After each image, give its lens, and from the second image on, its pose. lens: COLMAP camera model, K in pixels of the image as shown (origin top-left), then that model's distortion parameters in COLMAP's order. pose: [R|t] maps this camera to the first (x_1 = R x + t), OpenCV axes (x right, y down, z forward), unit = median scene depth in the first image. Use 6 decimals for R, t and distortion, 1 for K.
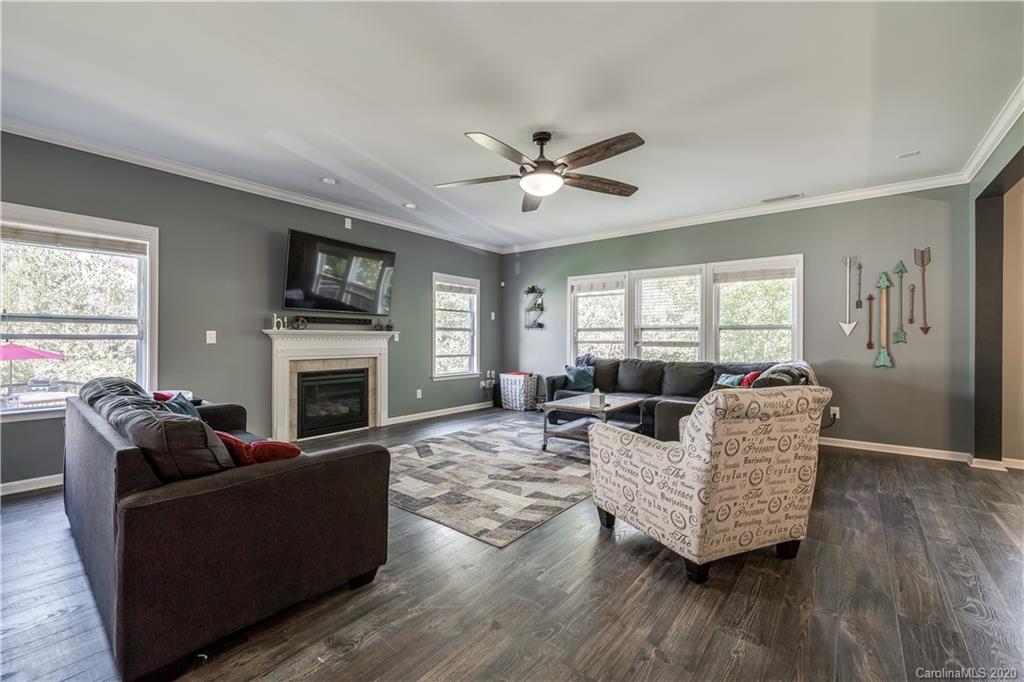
lens RADIAL K [[434.7, 0, 514.5], [0, 434.7, 340.5], [0, 0, 1]] dist [-0.000300, -0.000878]
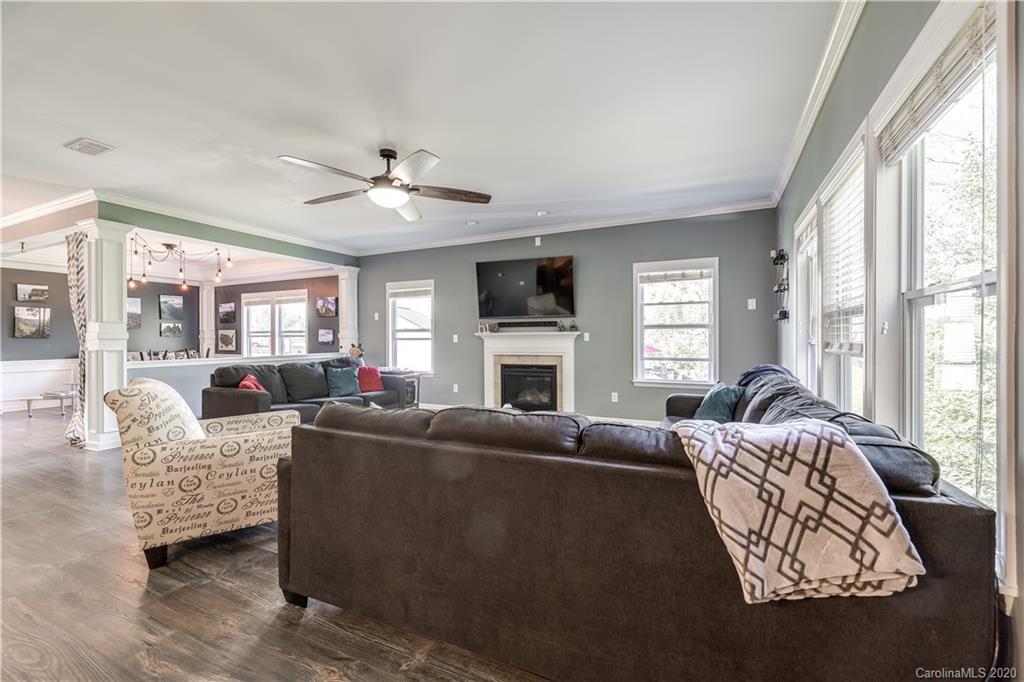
lens RADIAL K [[434.7, 0, 509.0], [0, 434.7, 336.9], [0, 0, 1]] dist [-0.000300, -0.000878]
pose [[0.200613, -0.008110, -0.979637, 0.758192], [0.001402, 0.999967, -0.007991, -0.000355], [0.979670, 0.000230, 0.200617, 0.685484]]
